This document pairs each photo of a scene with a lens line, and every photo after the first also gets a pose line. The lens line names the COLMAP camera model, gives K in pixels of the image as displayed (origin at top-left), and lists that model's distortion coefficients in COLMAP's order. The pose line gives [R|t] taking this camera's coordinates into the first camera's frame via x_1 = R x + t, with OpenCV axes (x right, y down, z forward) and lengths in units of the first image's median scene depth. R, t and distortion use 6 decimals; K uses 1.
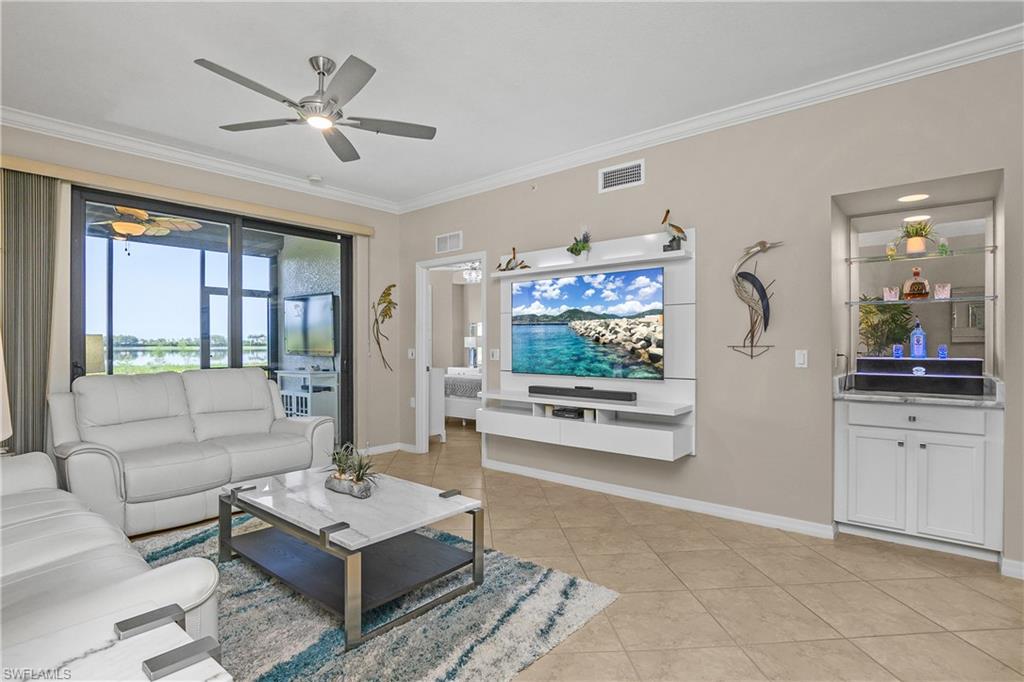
lens RADIAL K [[510.2, 0, 503.0], [0, 510.2, 345.3], [0, 0, 1]] dist [-0.026508, 0.000097]
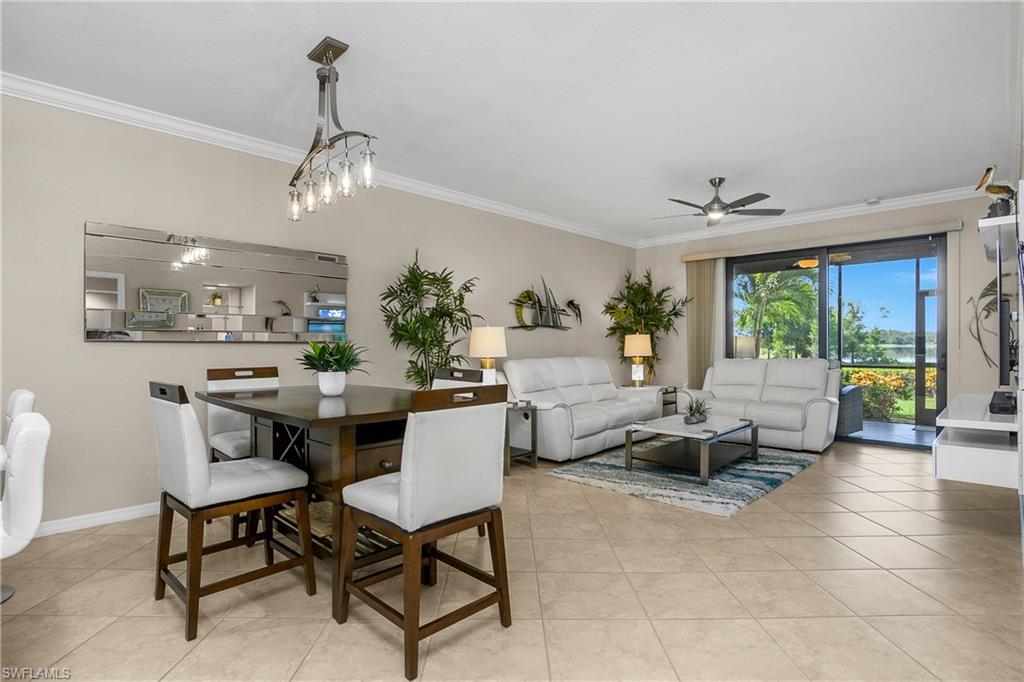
lens RADIAL K [[510.2, 0, 507.9], [0, 510.2, 344.2], [0, 0, 1]] dist [-0.026508, 0.000097]
pose [[-0.063384, 0.001802, -0.997988, 0.975945], [0.000211, 0.999998, 0.001792, 0.000635], [0.997989, -0.000096, -0.063384, 0.271552]]
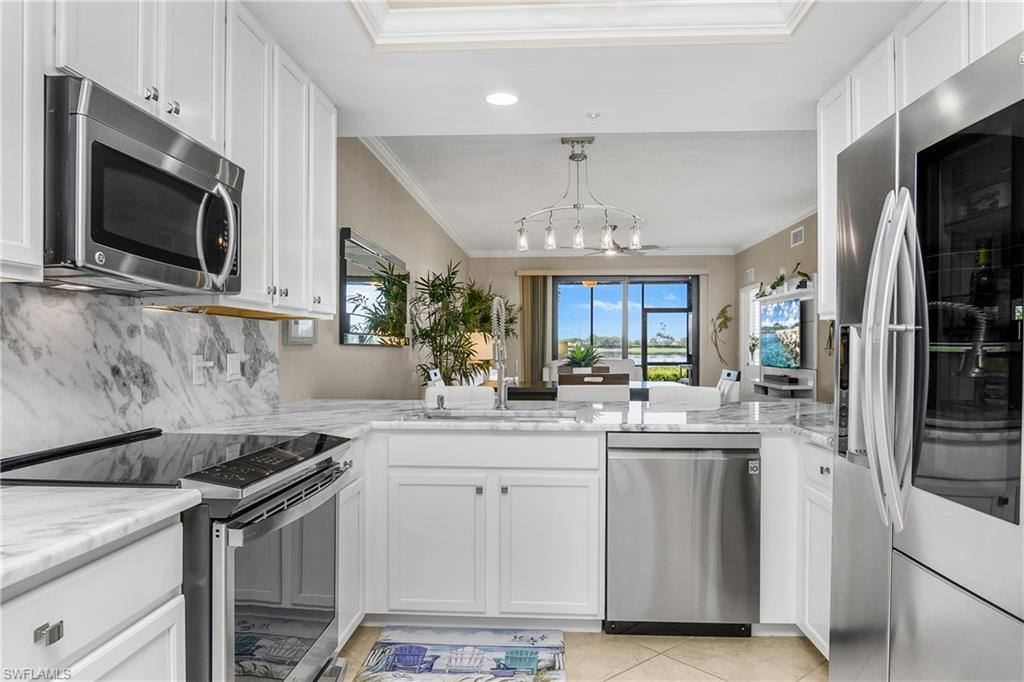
lens RADIAL K [[690.7, 0, 515.1], [0, 690.7, 346.7], [0, 0, 1]] dist [-0.029759, 0.012944]
pose [[0.627796, -0.004959, -0.778362, 1.284934], [-0.000416, 0.999977, -0.006707, 0.017021], [0.778378, 0.004534, 0.627780, -0.967166]]
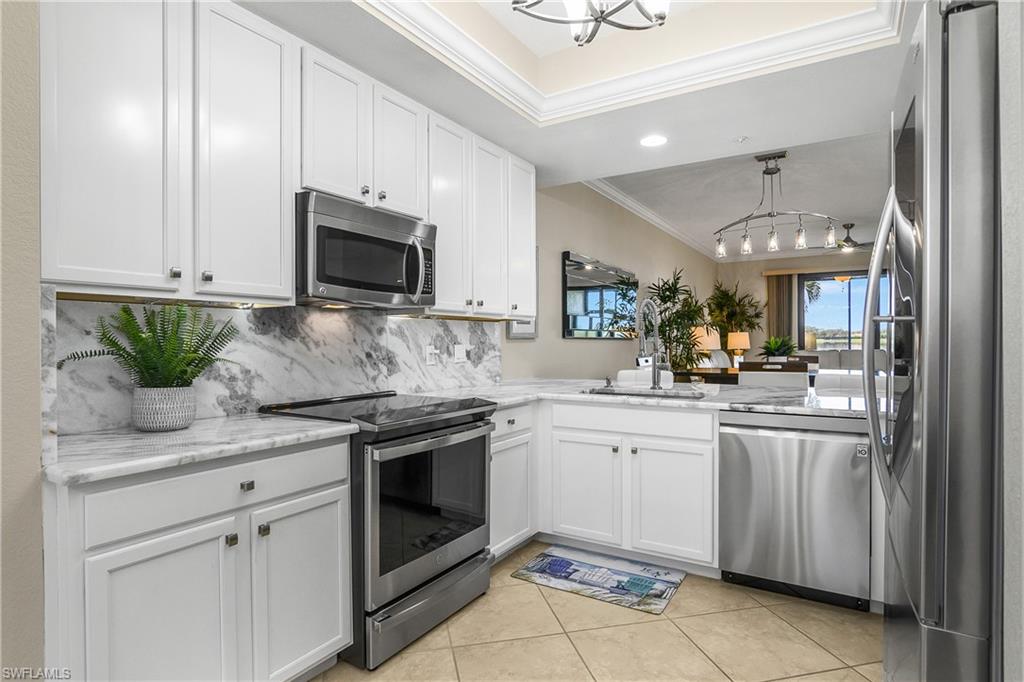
lens RADIAL K [[560.8, 0, 511.7], [0, 560.8, 336.5], [0, 0, 1]] dist [-0.019536, 0.003342]
pose [[0.169182, -0.012709, -0.985503, 1.447758], [0.002642, 0.999919, -0.012441, 0.017903], [0.985581, -0.000499, 0.169202, -0.786426]]
